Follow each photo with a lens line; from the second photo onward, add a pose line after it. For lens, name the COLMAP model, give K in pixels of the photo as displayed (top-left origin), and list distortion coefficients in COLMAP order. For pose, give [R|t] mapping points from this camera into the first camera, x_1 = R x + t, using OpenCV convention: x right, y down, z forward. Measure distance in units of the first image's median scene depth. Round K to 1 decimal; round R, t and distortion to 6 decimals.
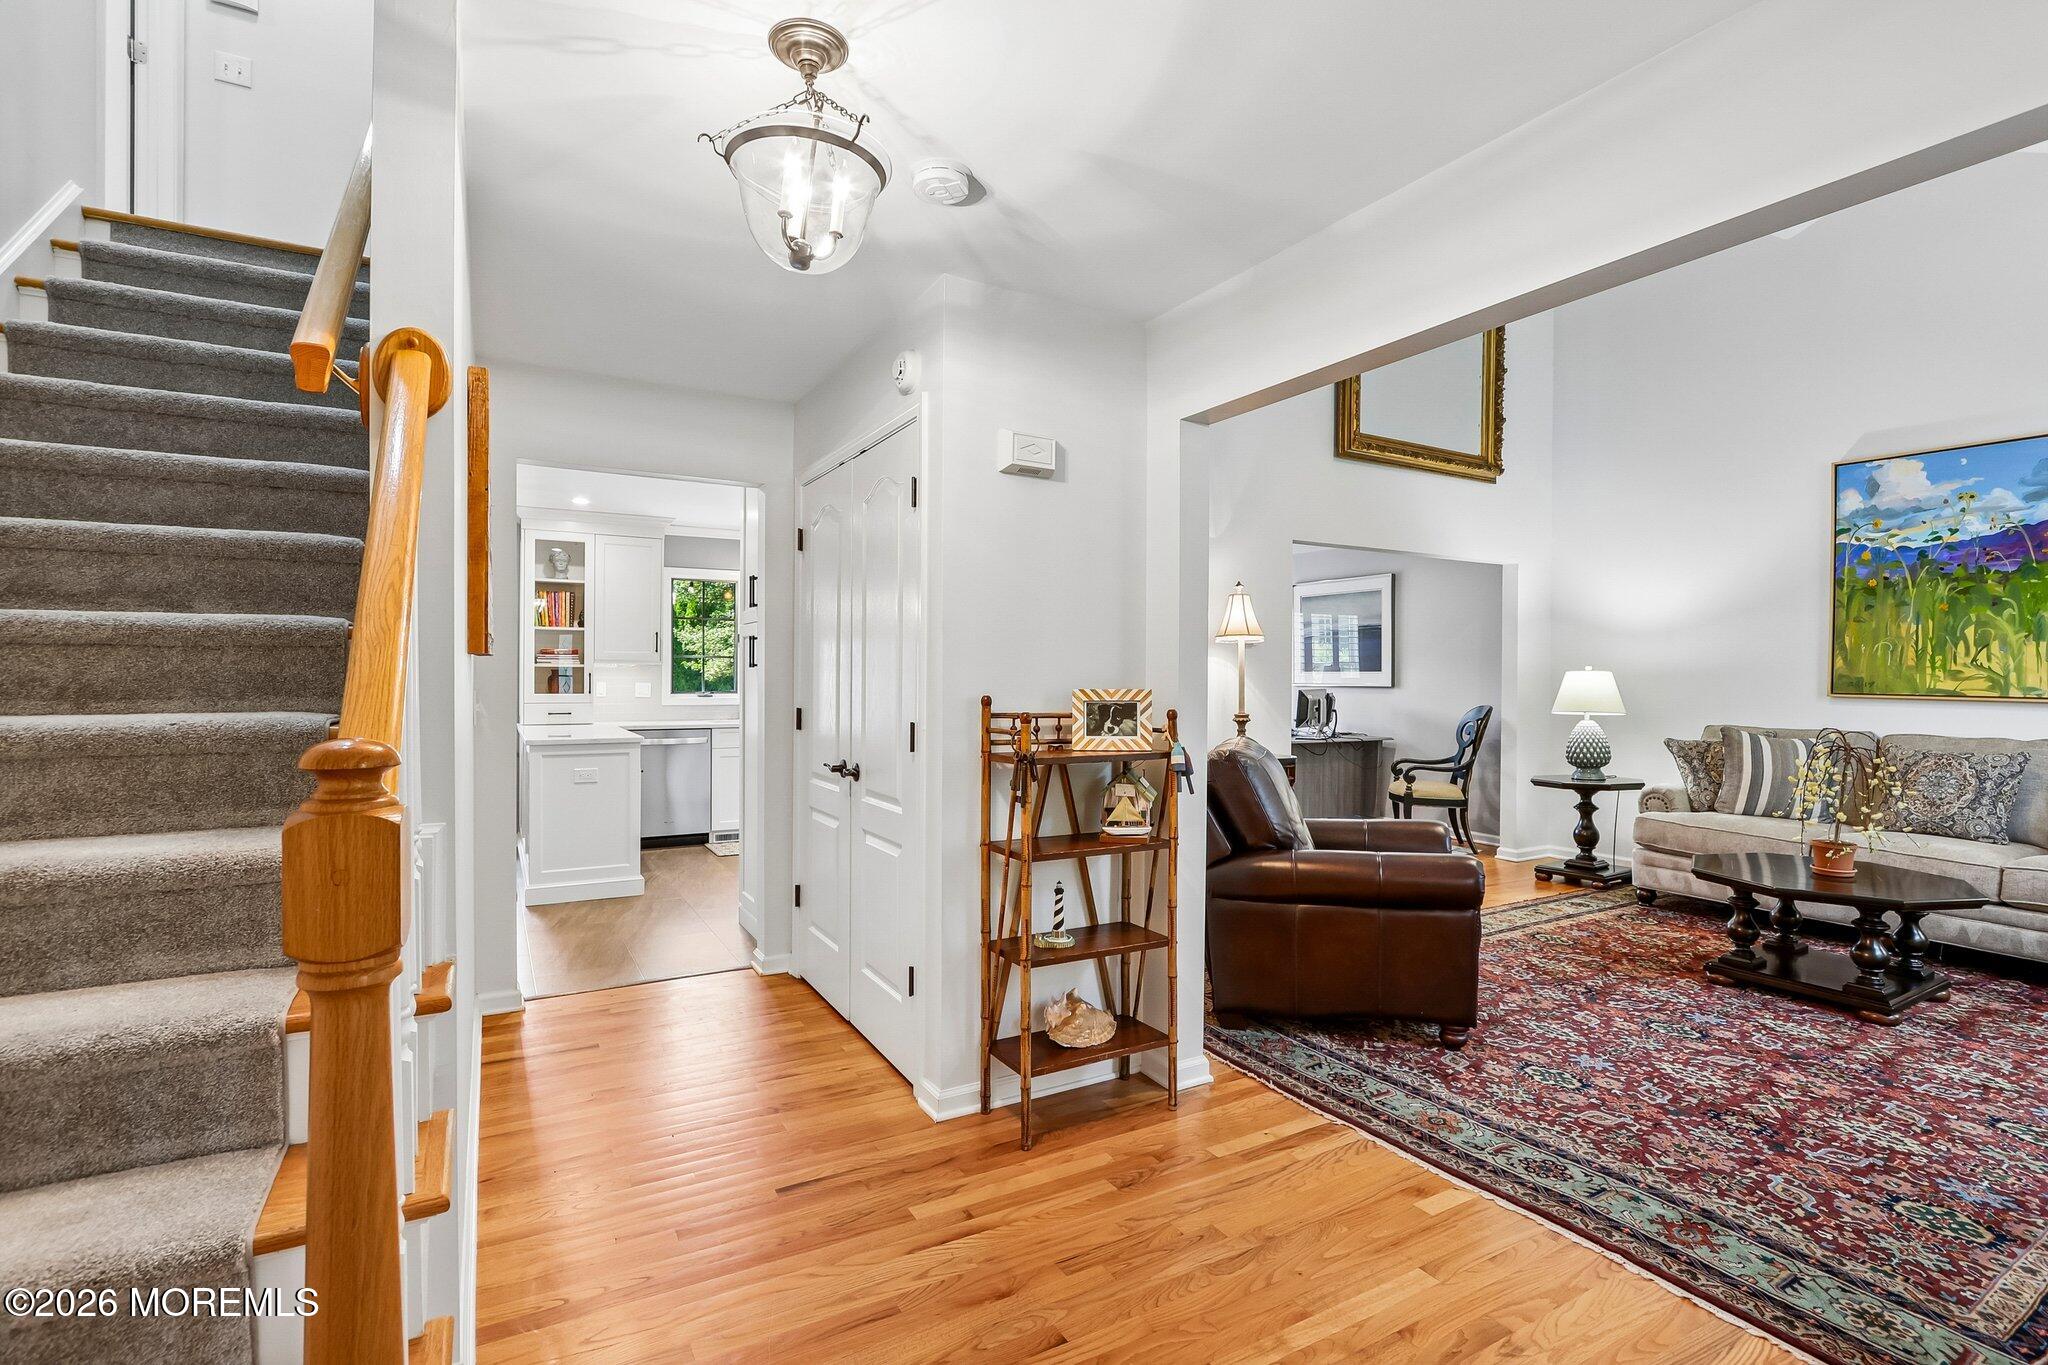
lens RADIAL K [[945.1, 0, 1012.8], [0, 945.1, 680.6], [0, 0, 1]] dist [-0.015869, 0.002180]
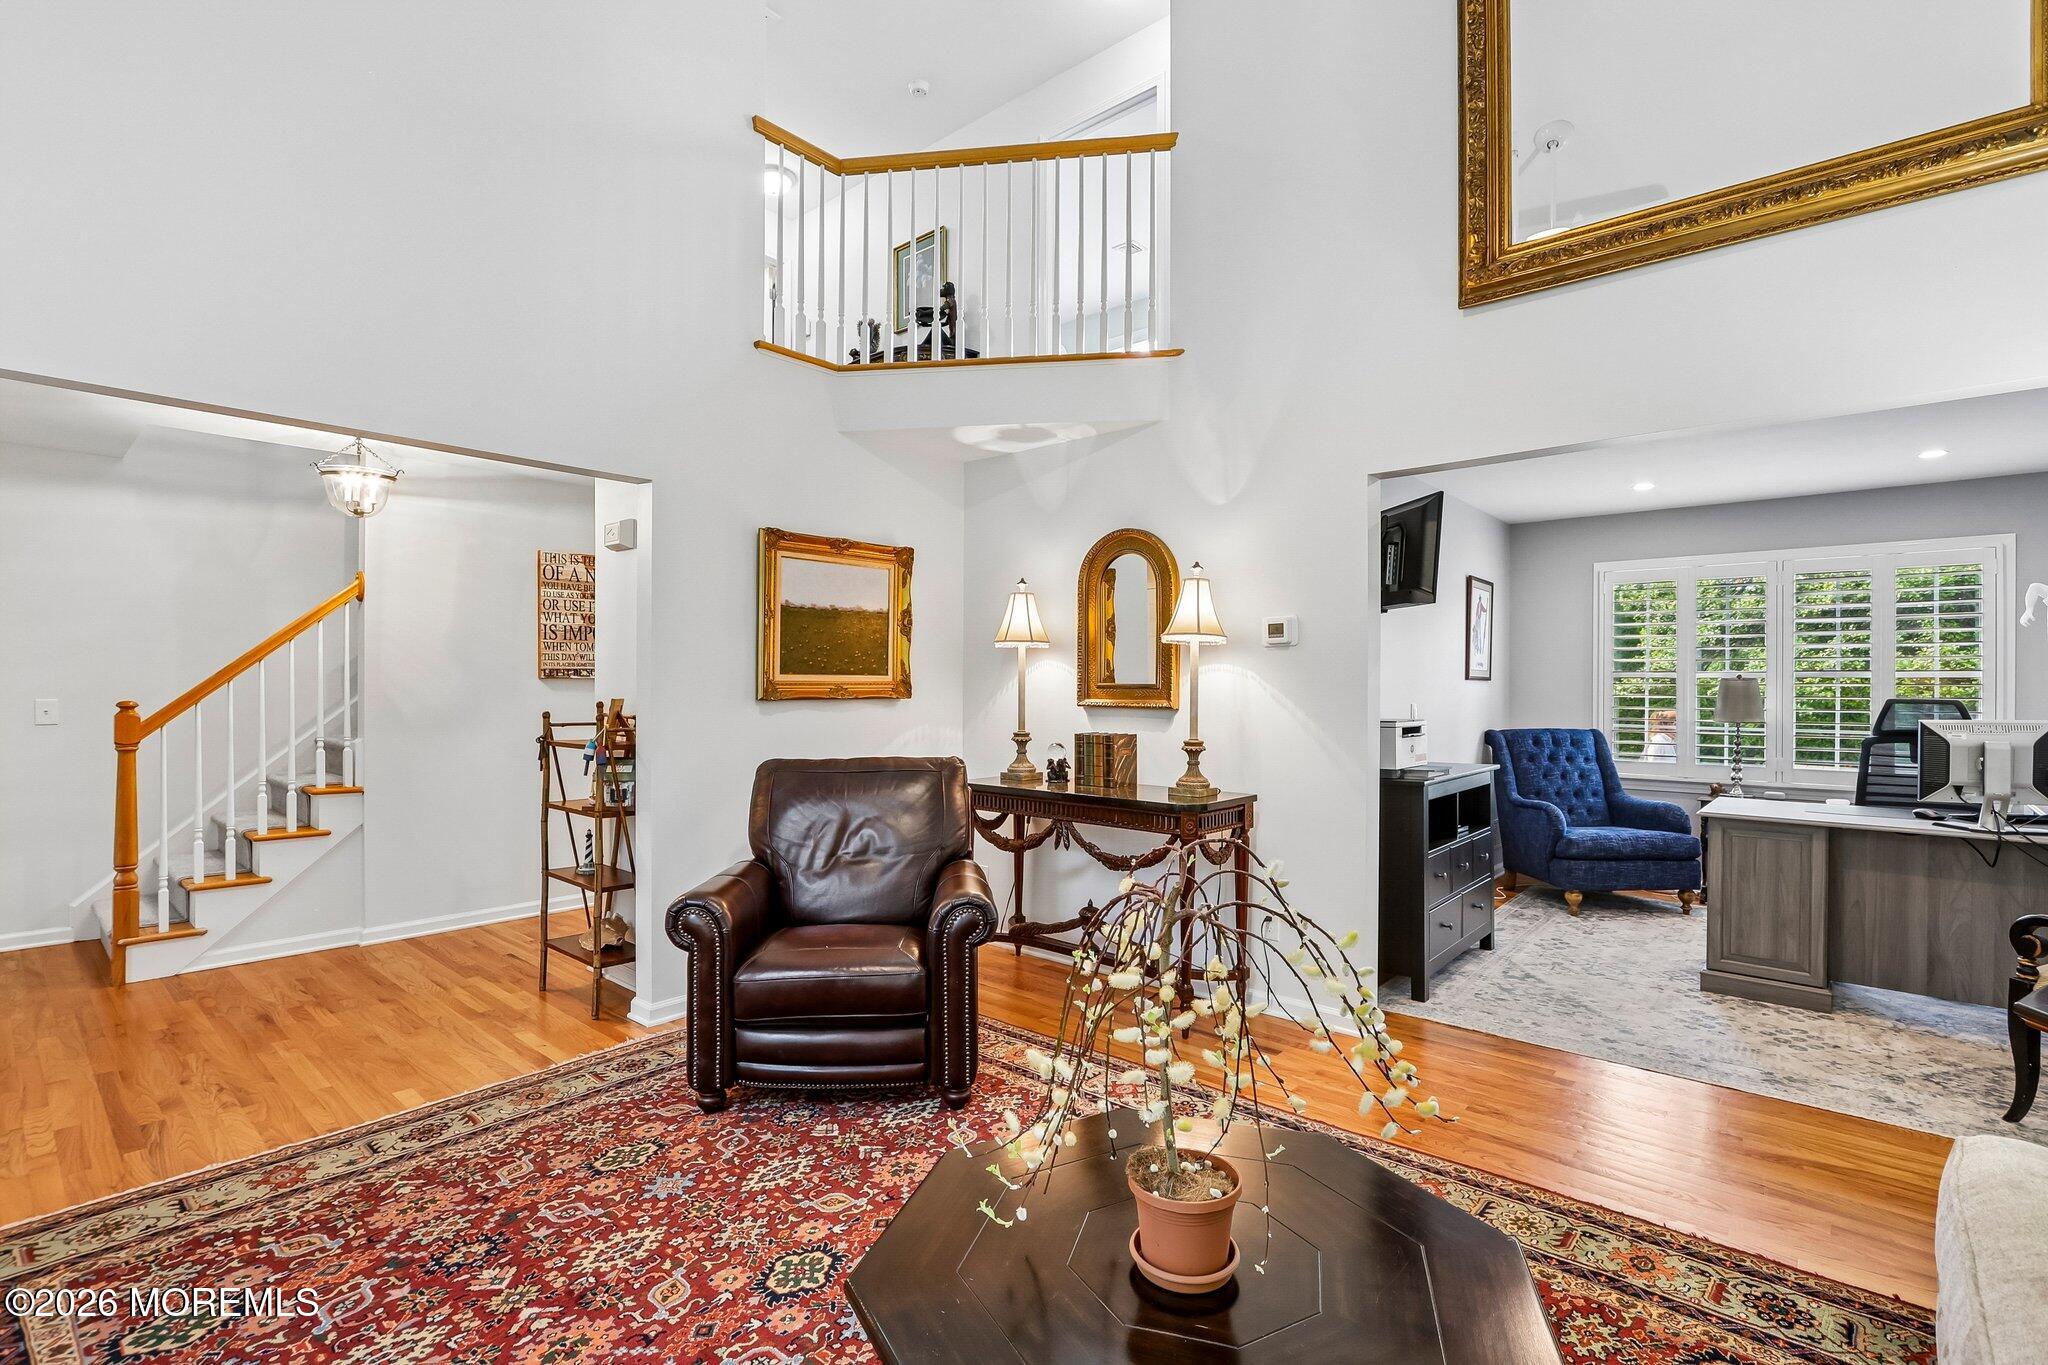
lens RADIAL K [[939.7, 0, 1014.7], [0, 939.7, 687.2], [0, 0, 1]] dist [-0.016953, 0.000941]
pose [[0.331482, -0.002454, -0.943458, 0.926860], [-0.008189, 0.999951, -0.005478, -0.001466], [0.943426, 0.009542, 0.331446, 0.650221]]
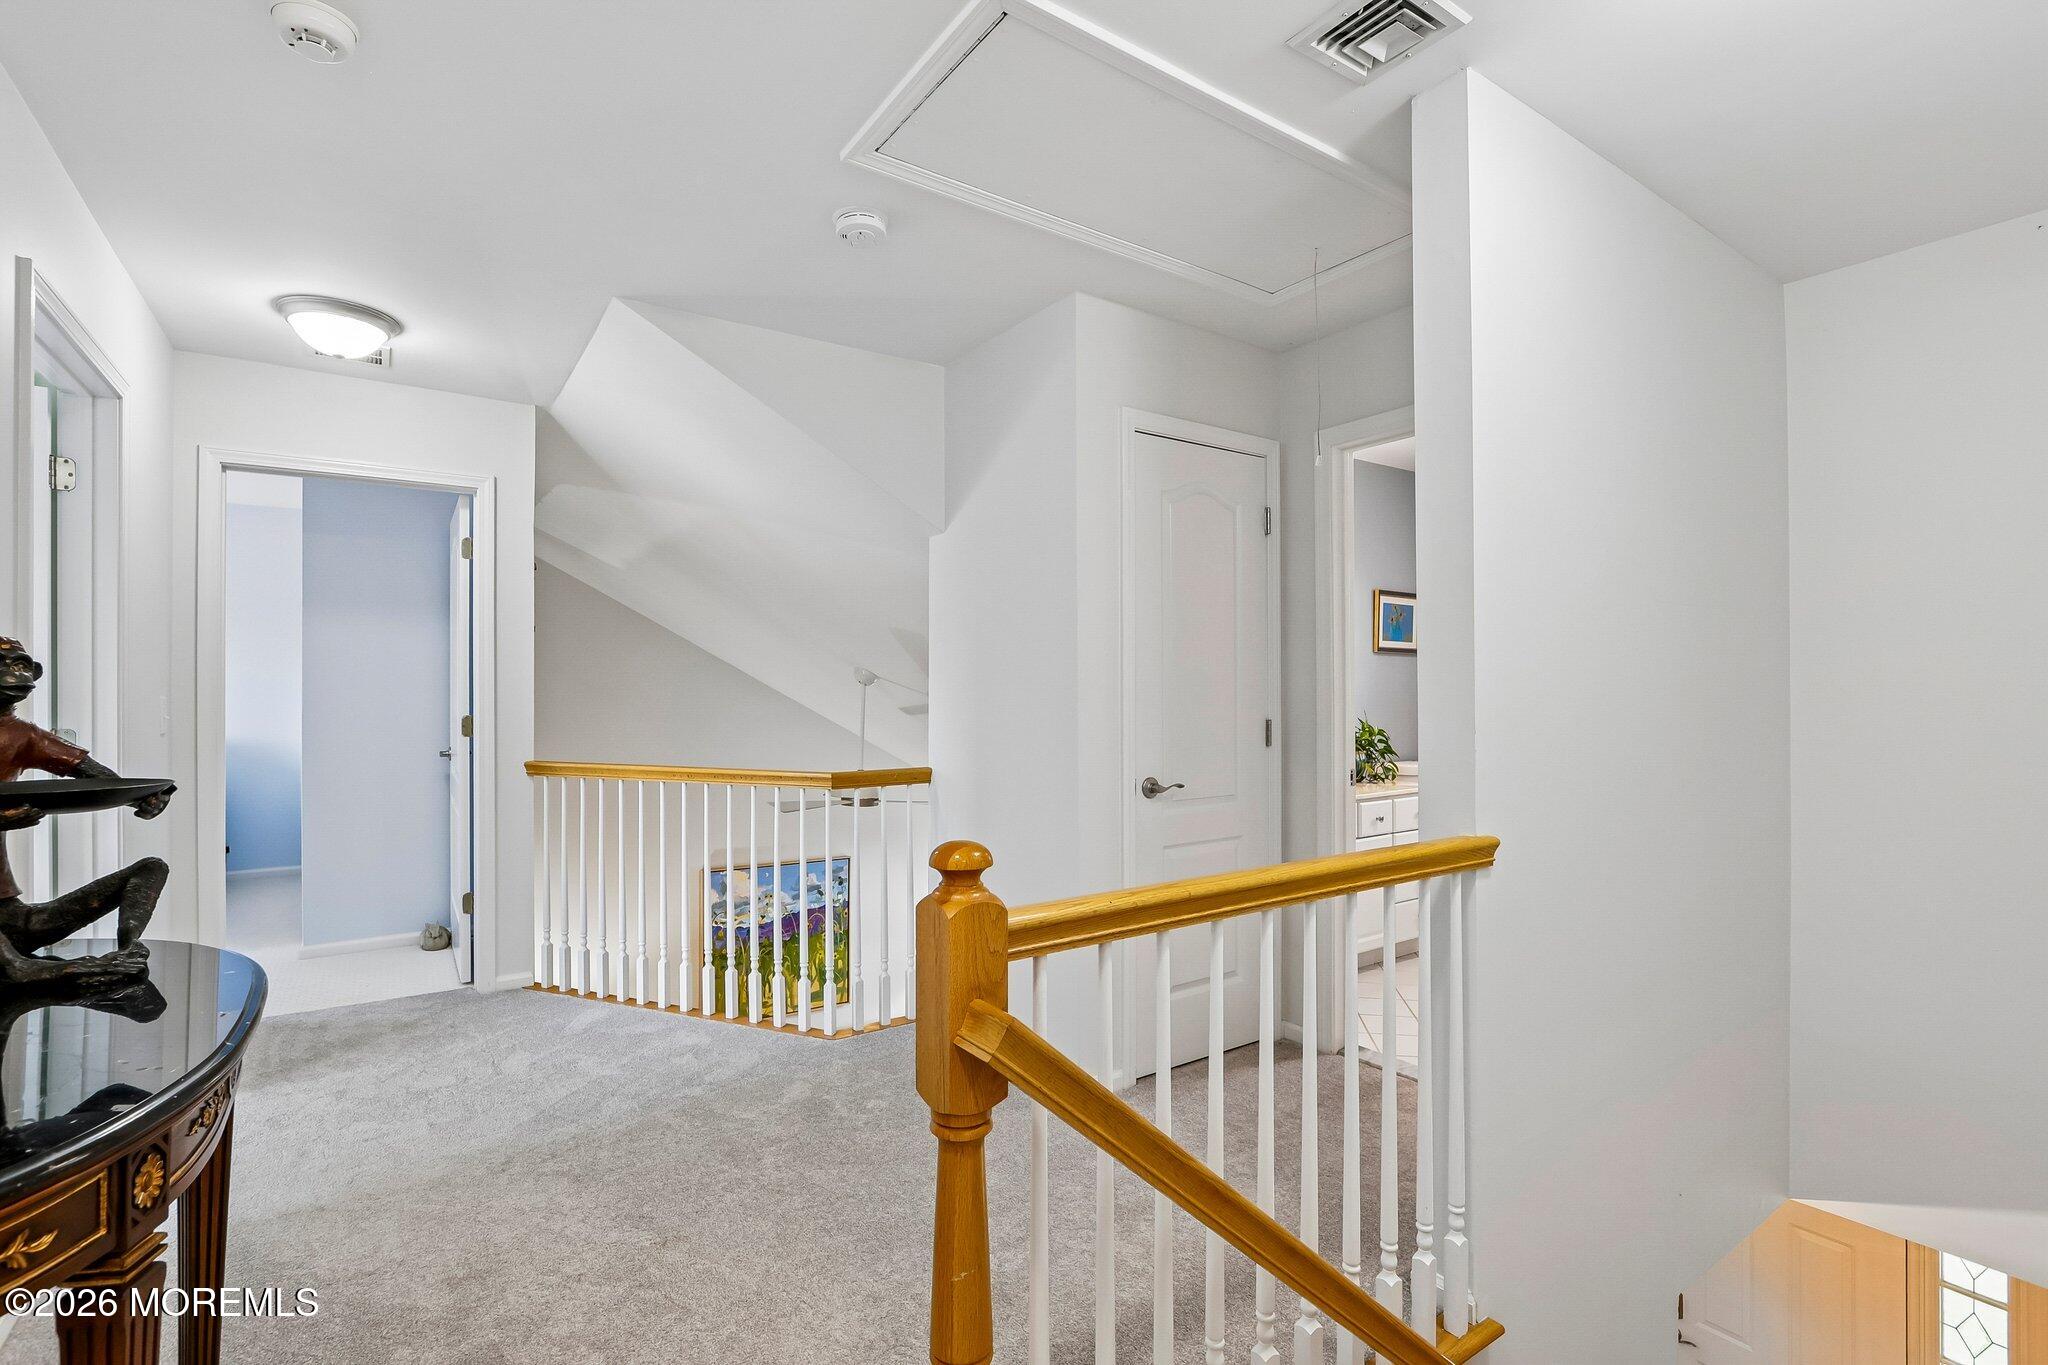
lens RADIAL K [[942.2, 0, 1009.8], [0, 942.2, 686.6], [0, 0, 1]] dist [-0.015362, 0.001650]
pose [[-0.089370, 0.000925, 0.995998, -0.698536], [0.008239, 0.999966, -0.000189, -0.567380], [-0.995964, 0.008189, -0.089374, 0.714532]]
